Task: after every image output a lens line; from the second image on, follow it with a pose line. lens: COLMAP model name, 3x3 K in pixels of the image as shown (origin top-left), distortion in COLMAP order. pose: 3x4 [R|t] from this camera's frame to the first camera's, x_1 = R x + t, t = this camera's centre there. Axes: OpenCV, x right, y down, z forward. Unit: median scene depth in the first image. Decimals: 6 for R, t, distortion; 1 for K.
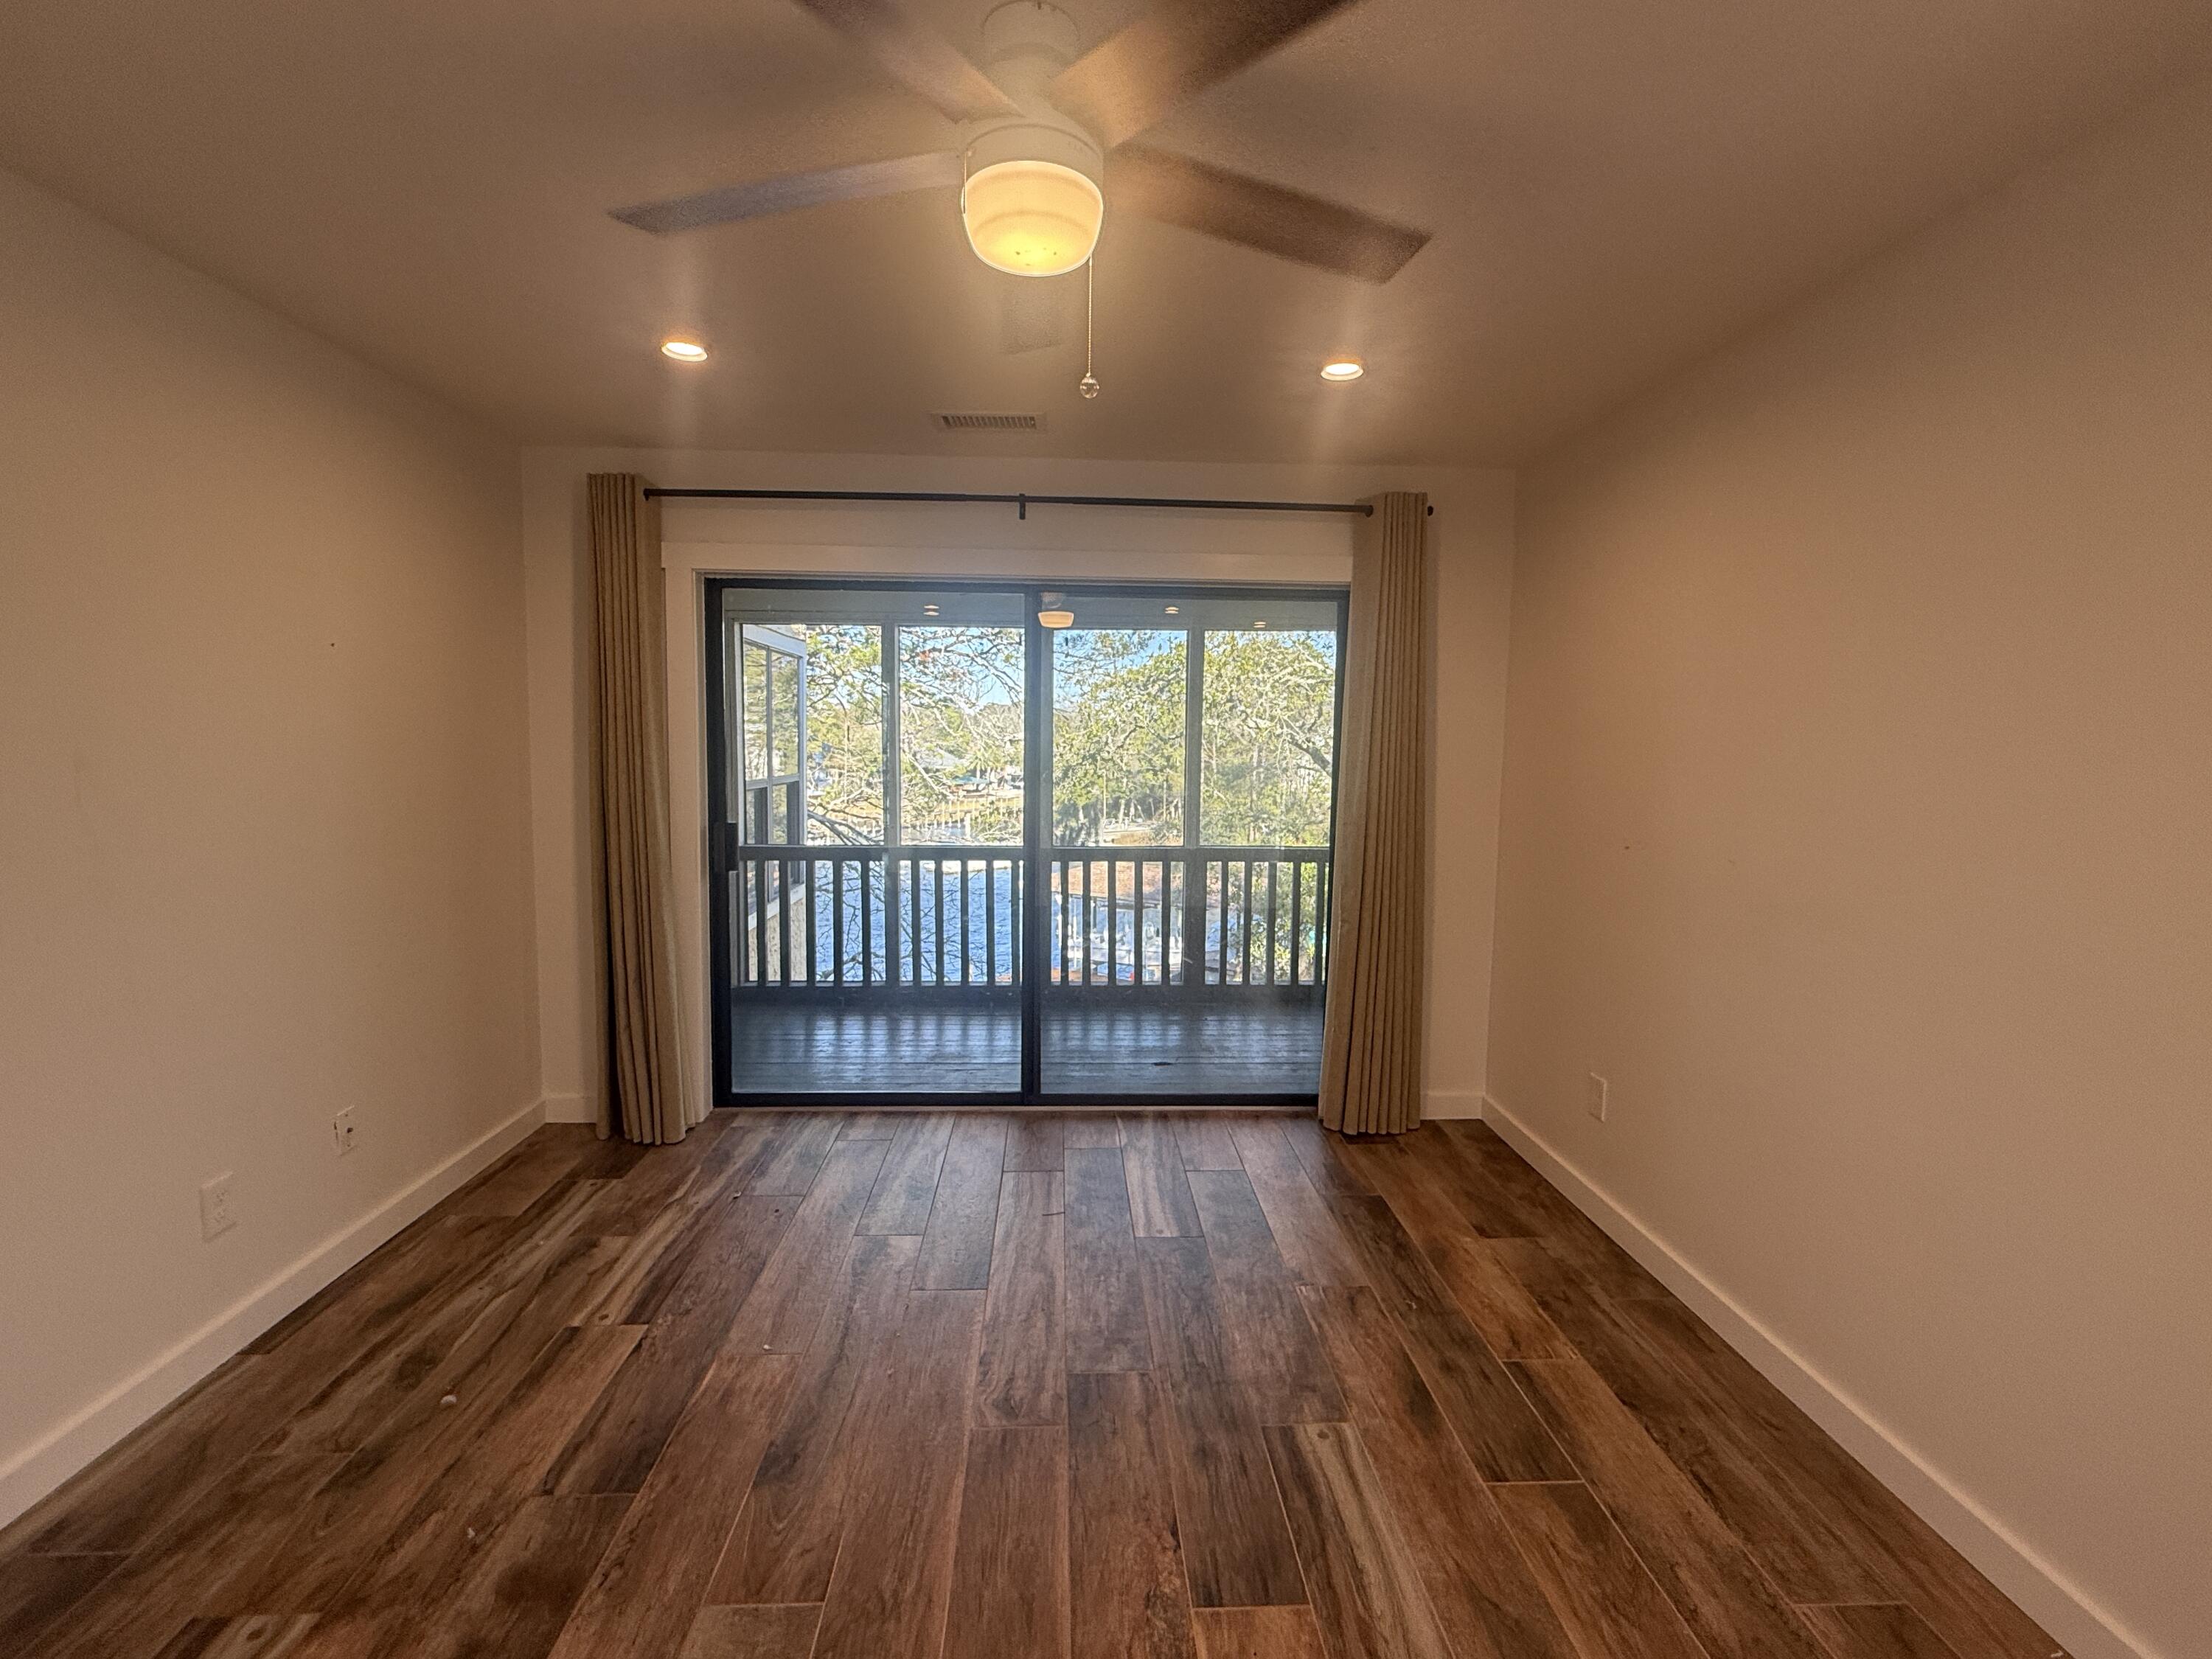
lens RADIAL K [[971.0, 0, 1105.6], [0, 971.0, 825.0], [0, 0, 1]] dist [0.000275, 0.000387]
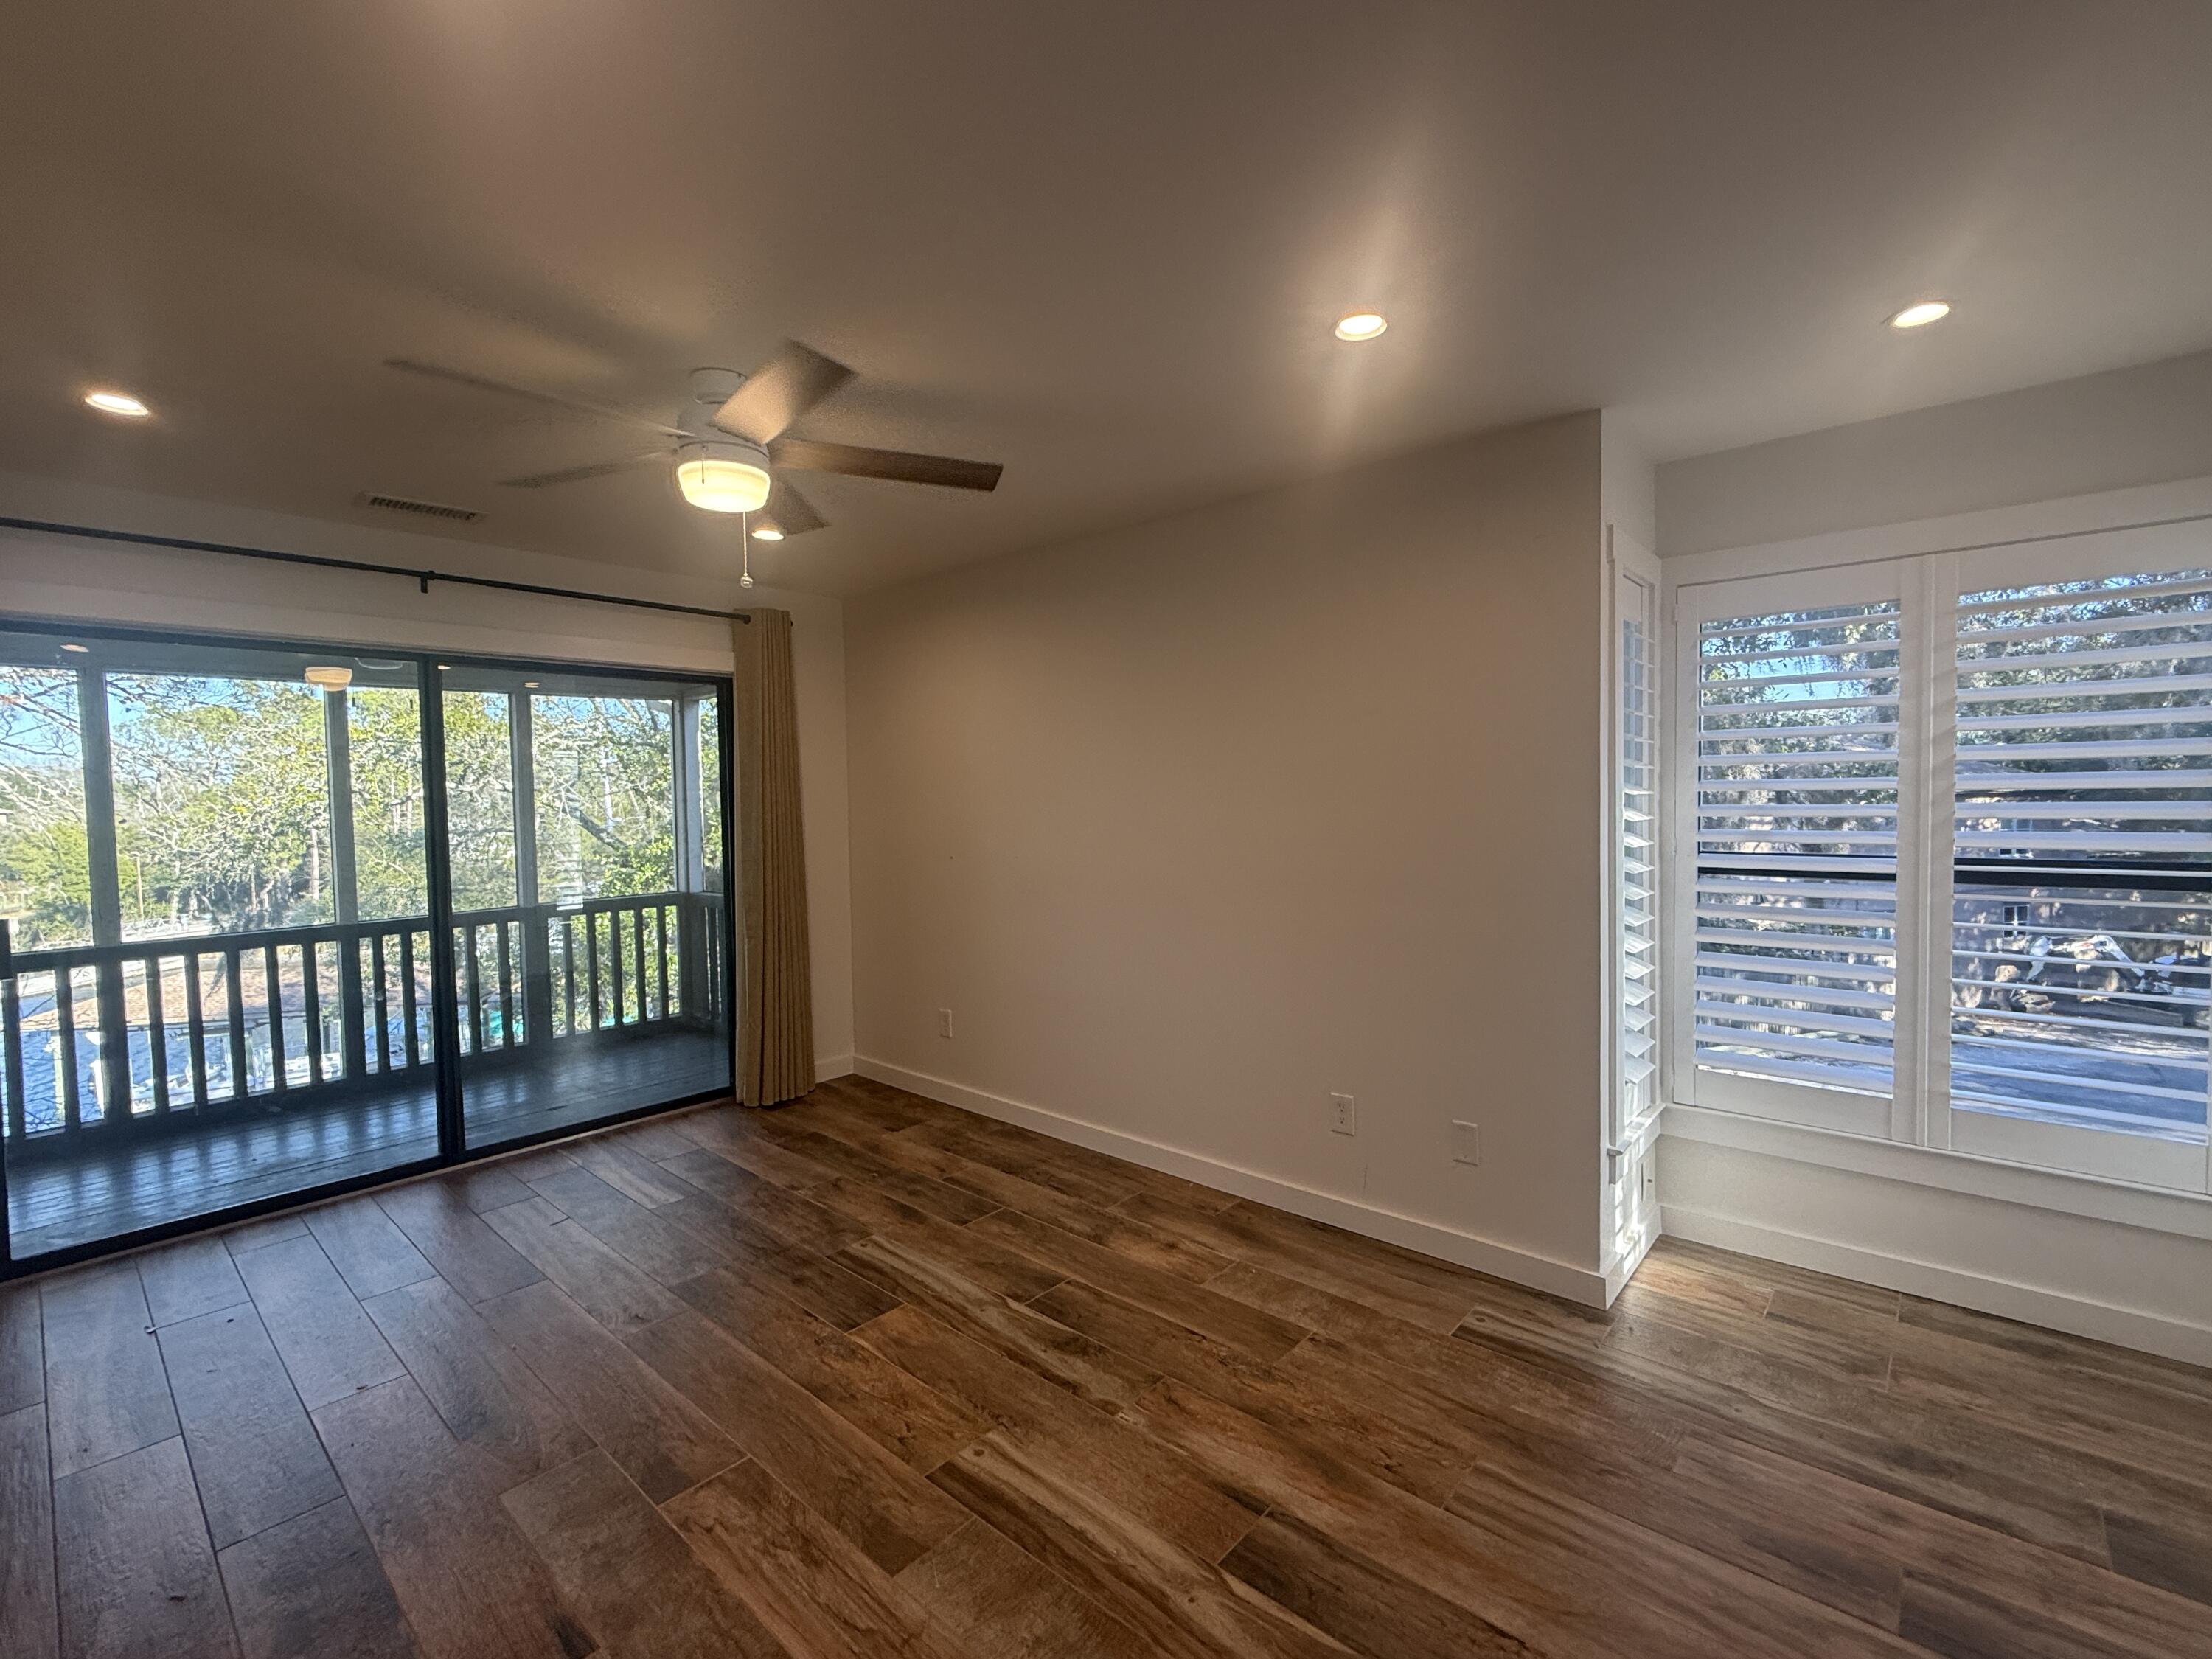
lens RADIAL K [[971.0, 0, 1105.6], [0, 971.0, 825.0], [0, 0, 1]] dist [0.000275, 0.000387]
pose [[0.699948, -0.050384, 0.712414, -0.380298], [0.089957, 0.995784, -0.017958, 0.019806], [-0.708506, 0.076656, 0.701529, -0.265629]]
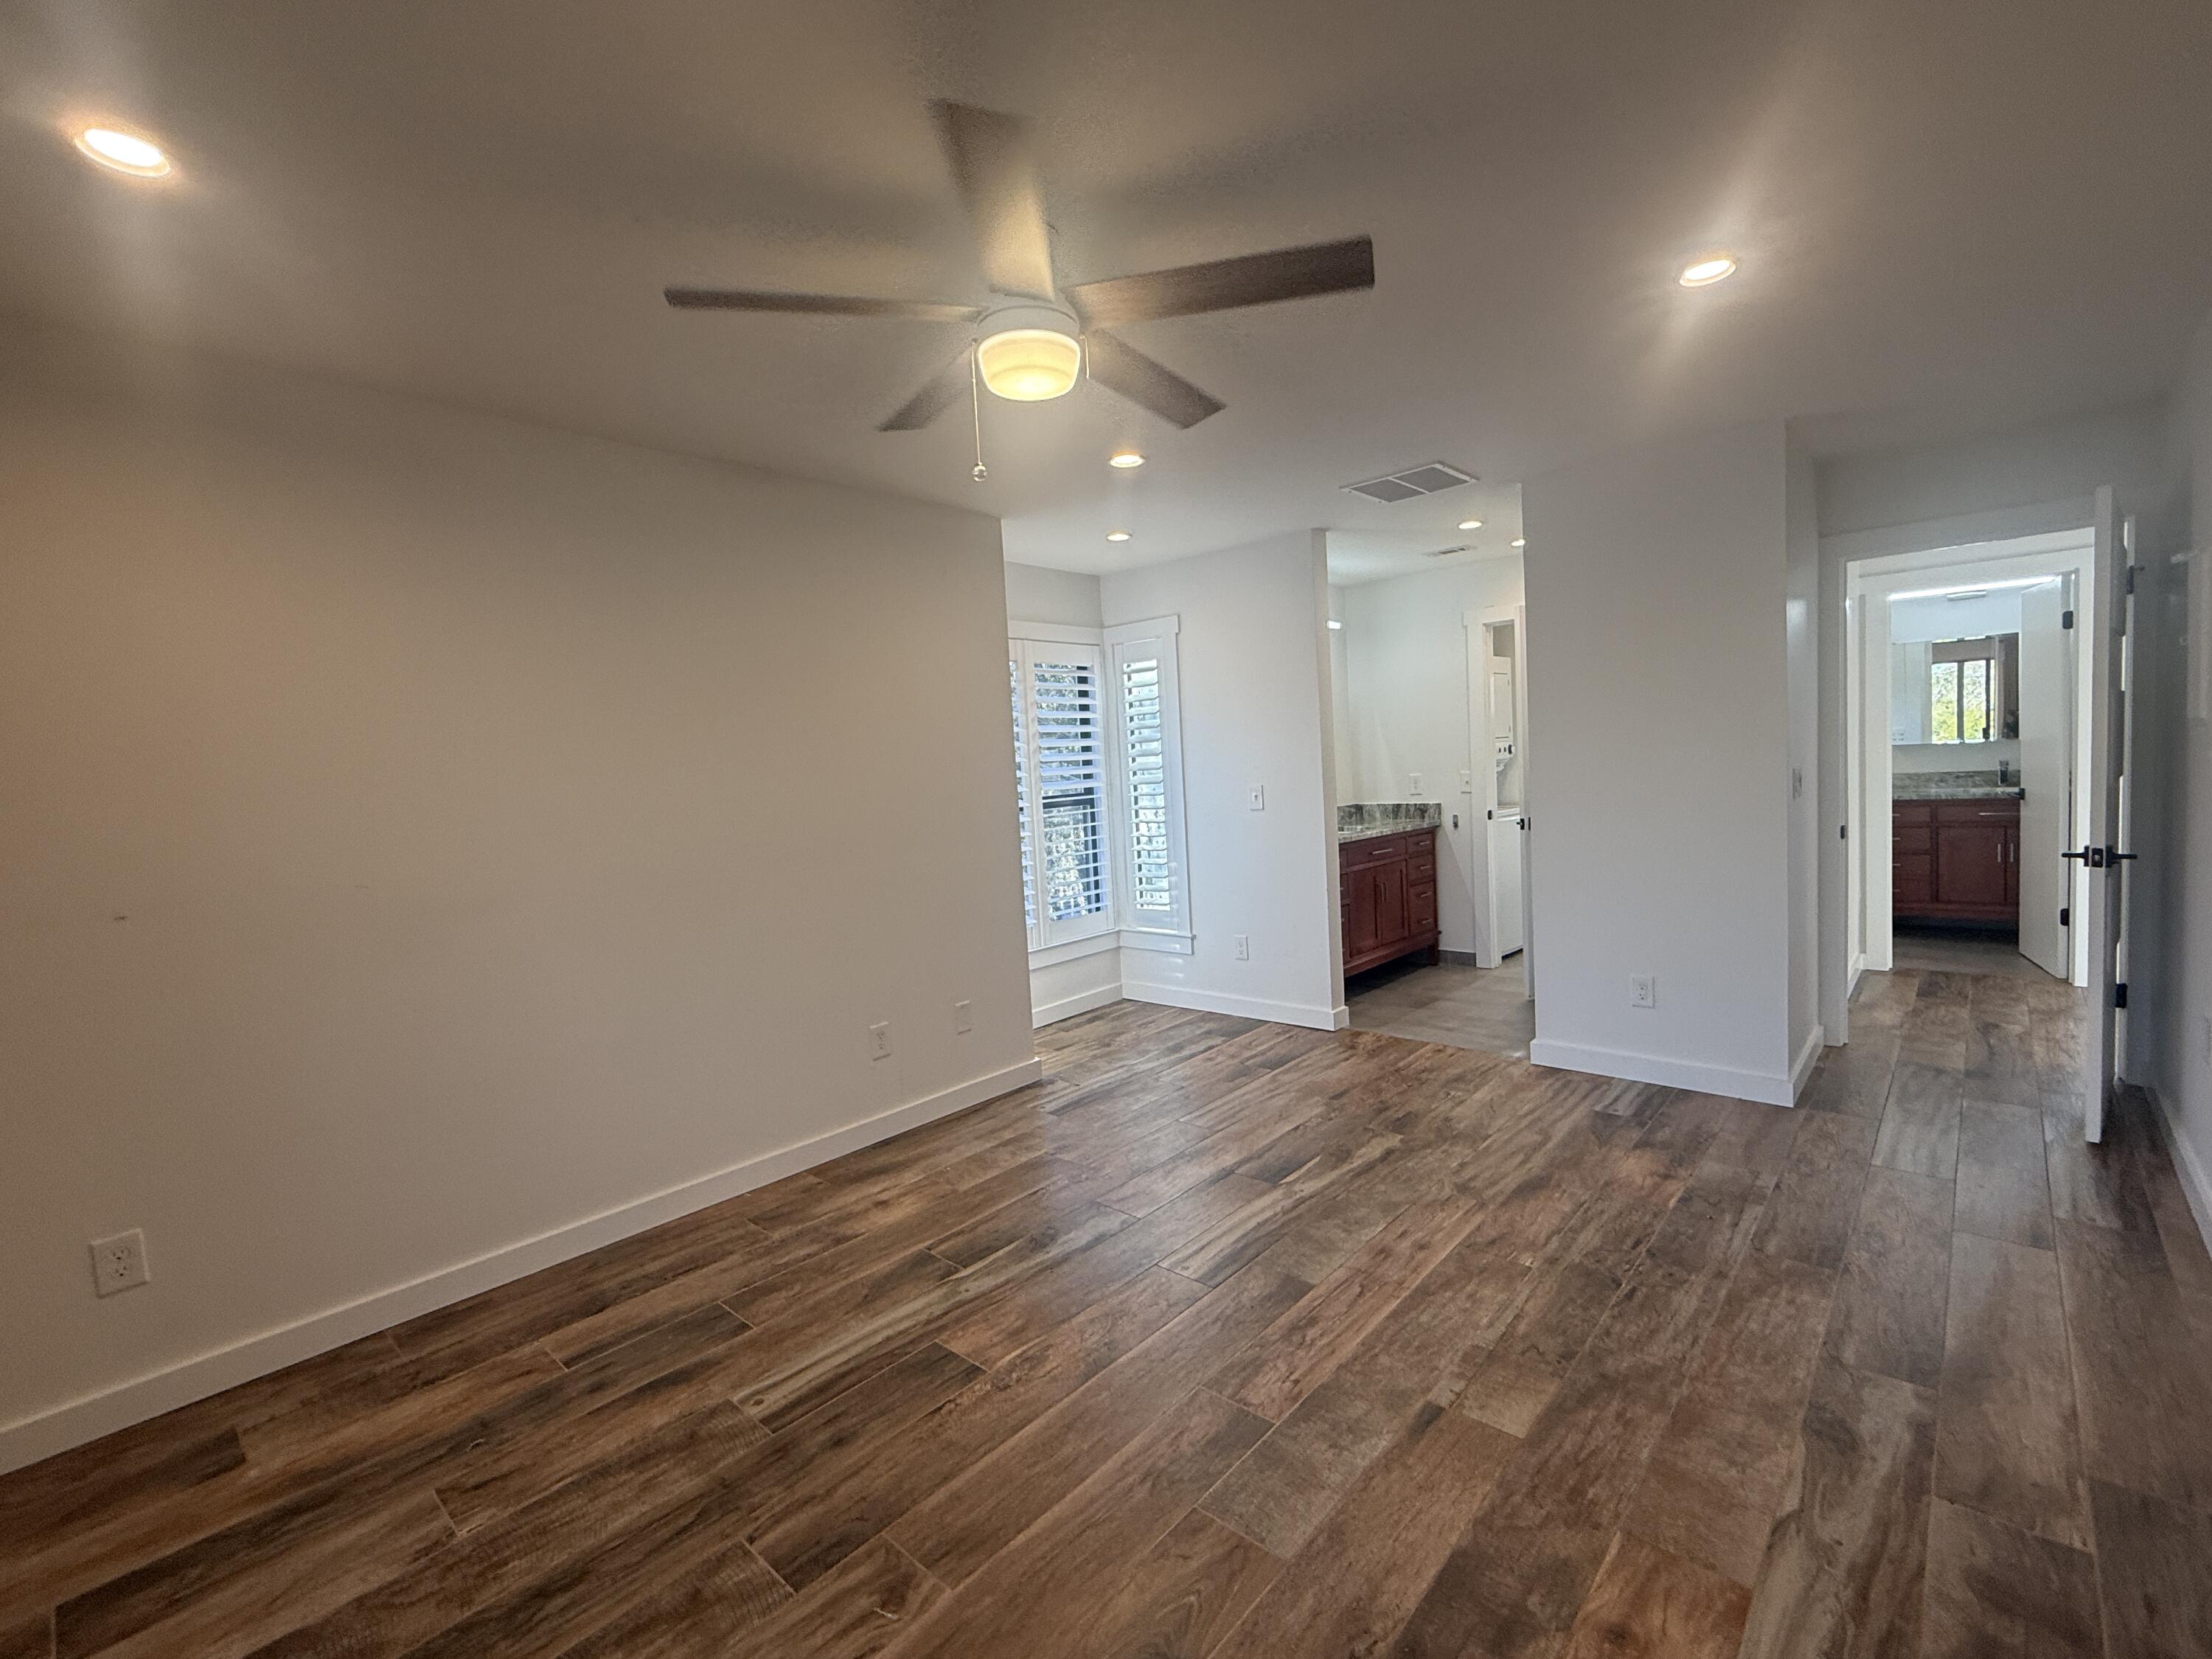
lens RADIAL K [[971.0, 0, 1105.6], [0, 971.0, 825.0], [0, 0, 1]] dist [0.000275, 0.000387]
pose [[-0.705385, -0.023739, 0.708427, -0.527787], [0.102971, 0.985405, 0.135550, -0.069284], [-0.701305, 0.168562, -0.692646, 0.914654]]
